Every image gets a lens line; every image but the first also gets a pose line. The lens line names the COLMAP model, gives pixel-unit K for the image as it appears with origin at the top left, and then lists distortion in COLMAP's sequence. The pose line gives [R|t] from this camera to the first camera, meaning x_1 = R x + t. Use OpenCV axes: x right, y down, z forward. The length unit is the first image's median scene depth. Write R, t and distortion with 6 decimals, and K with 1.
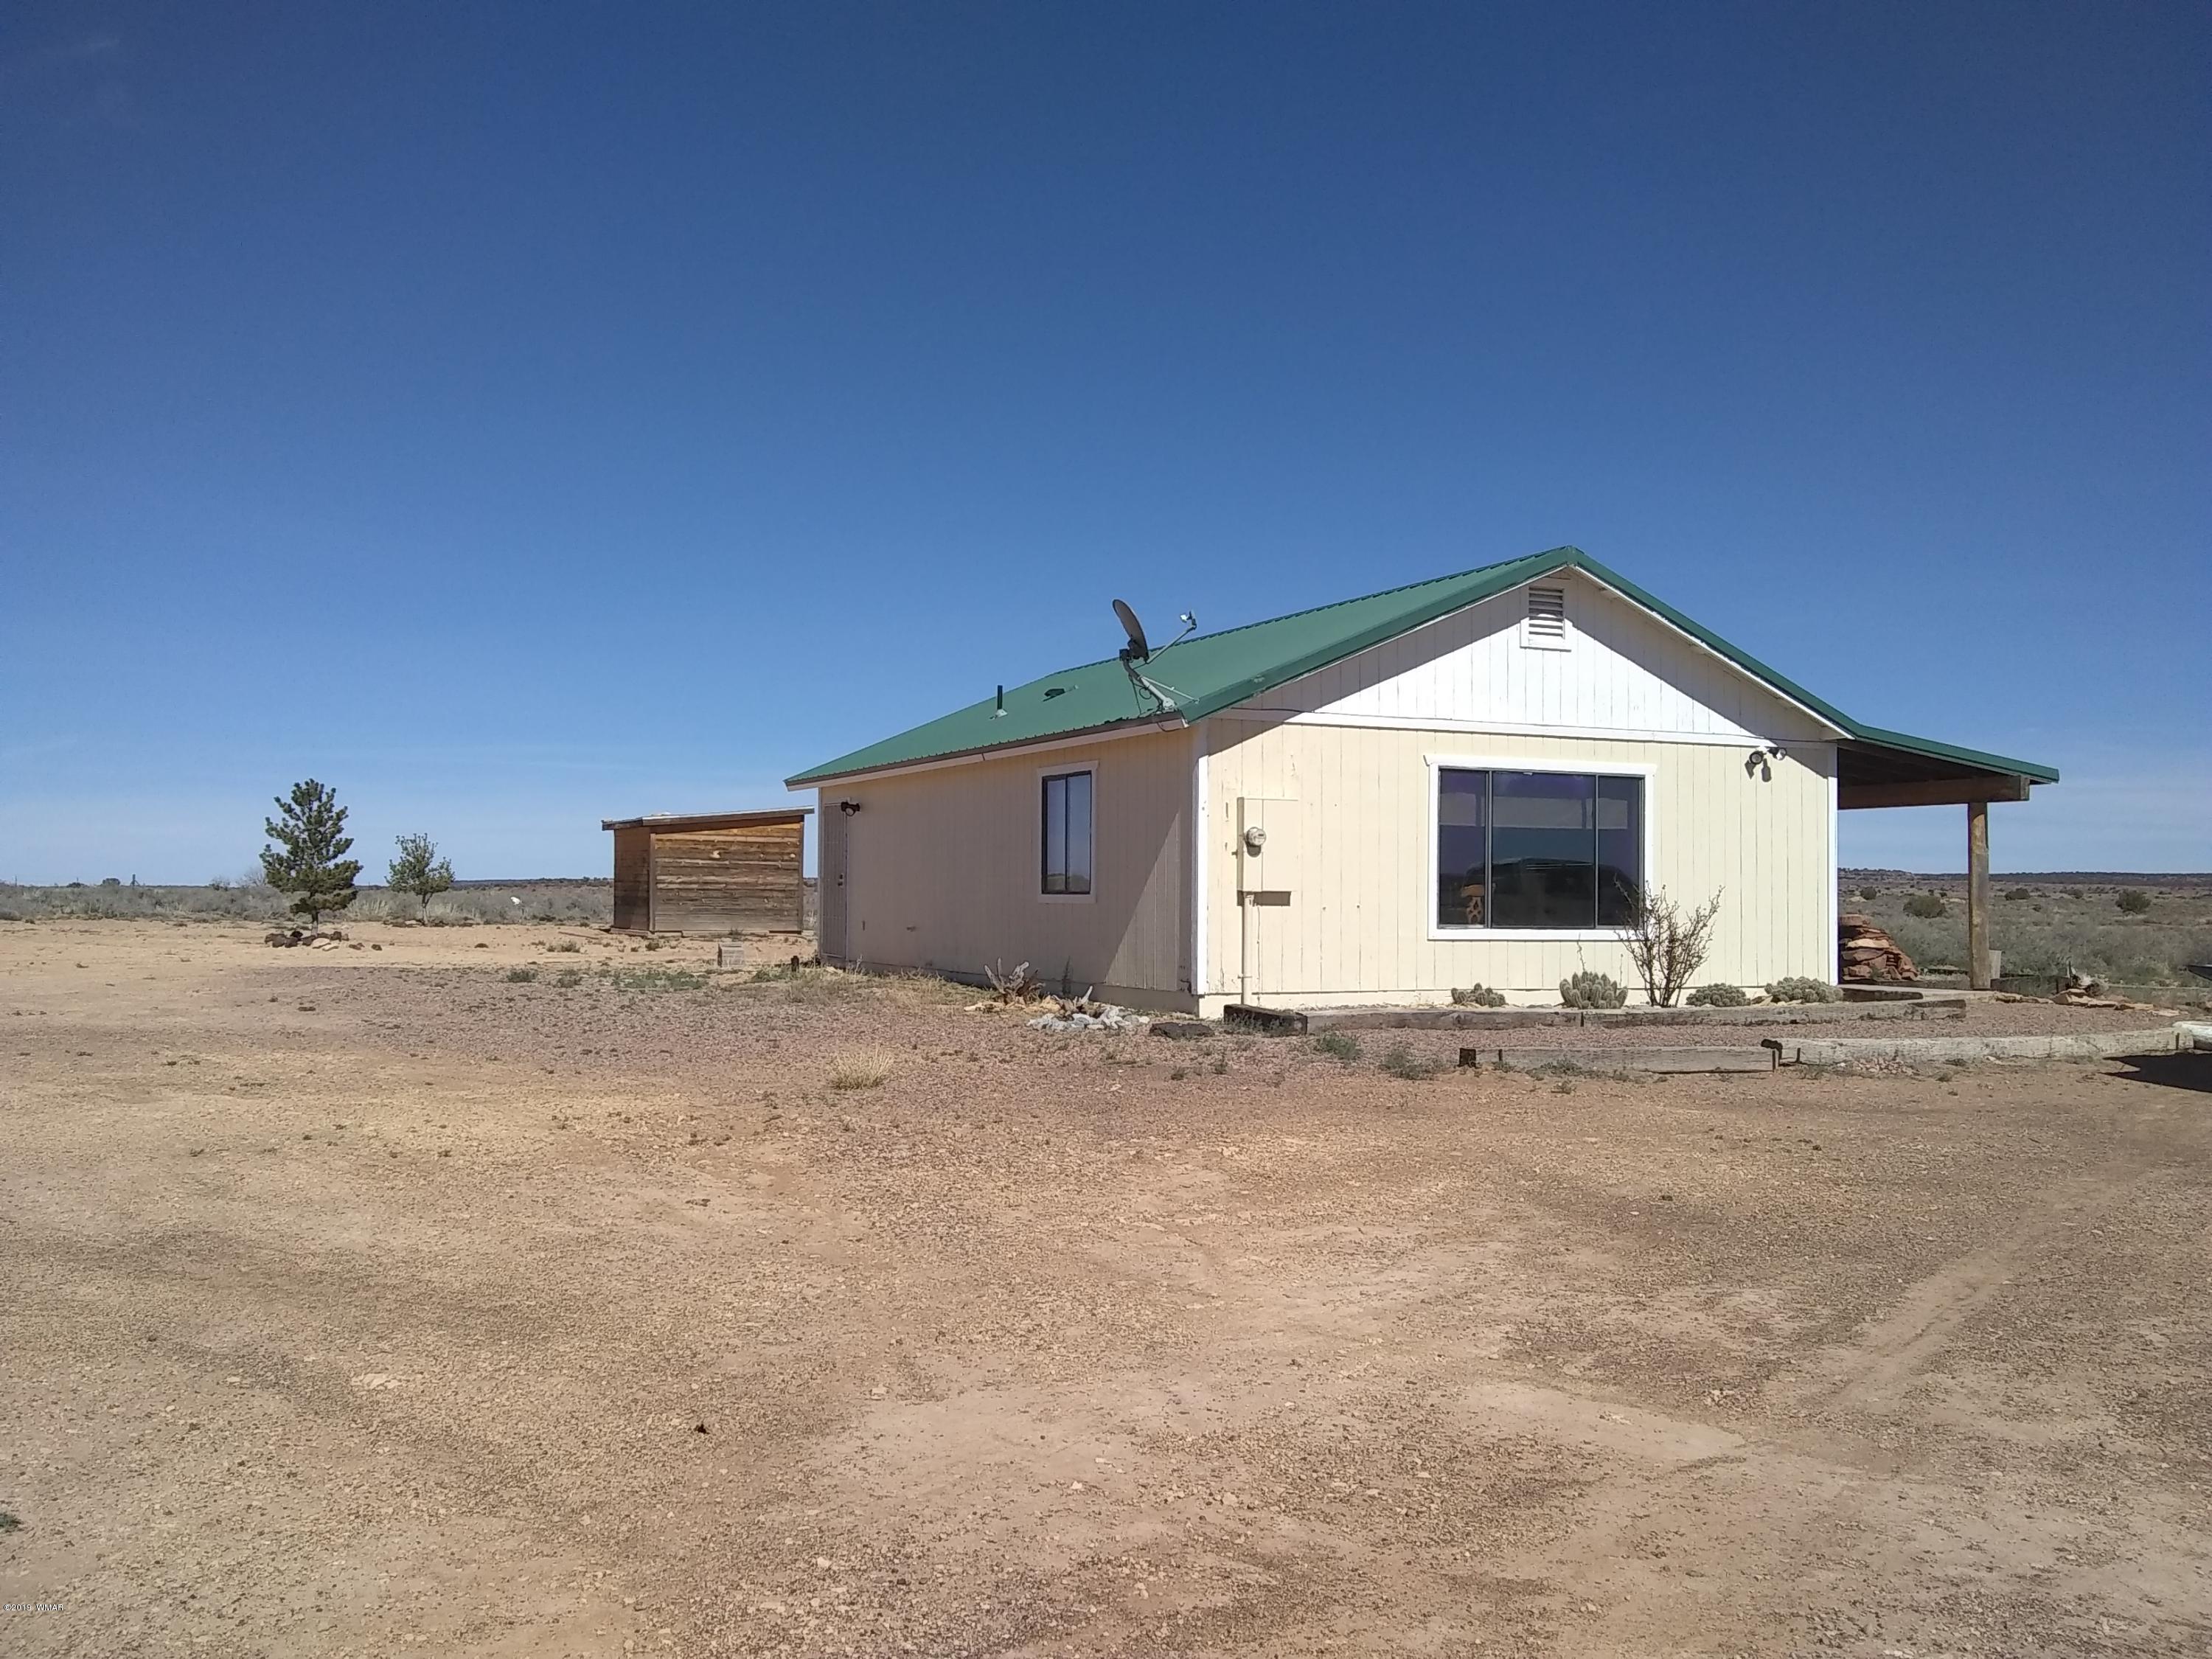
lens RADIAL K [[2007.8, 0, 1086.0], [0, 2007.8, 836.9], [0, 0, 1]] dist [0.003474, -0.110598]
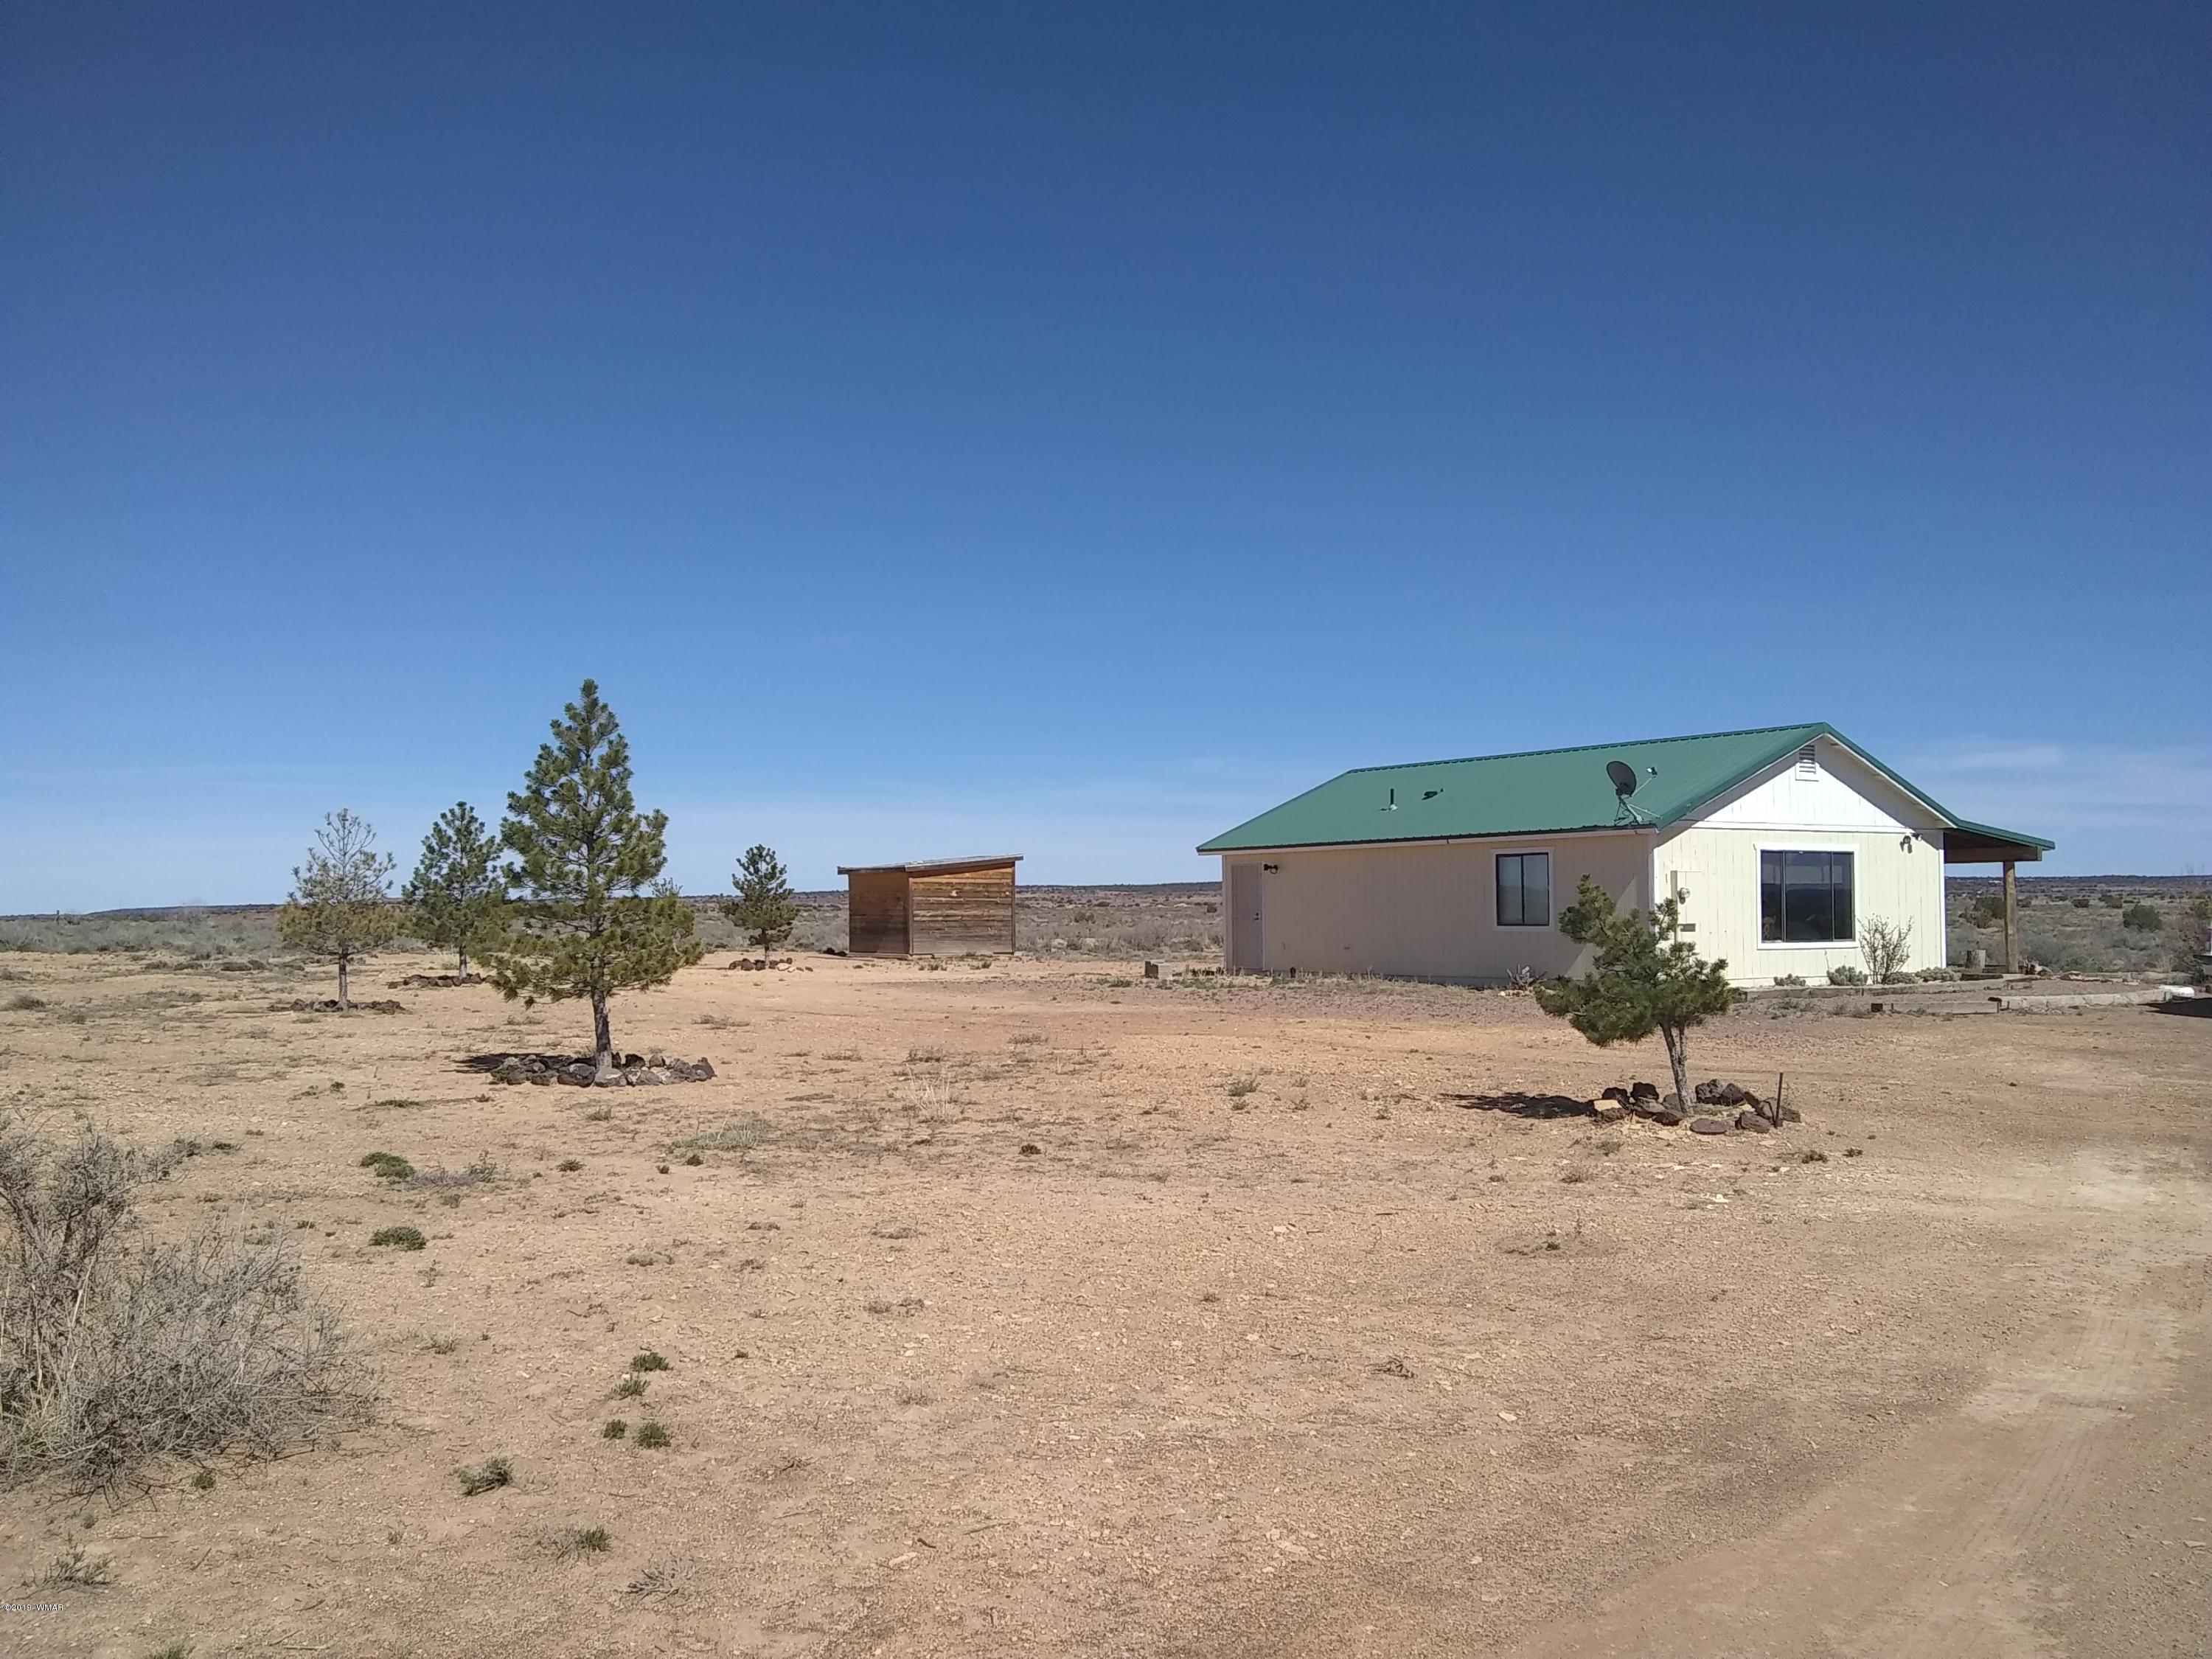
lens RADIAL K [[2007.8, 0, 1086.0], [0, 2007.8, 836.9], [0, 0, 1]] dist [0.003474, -0.110598]
pose [[0.990241, -0.009469, 0.139041, -0.615889], [0.010534, 0.999921, -0.006924, -0.038535], [-0.138964, 0.008321, 0.990262, -0.614781]]
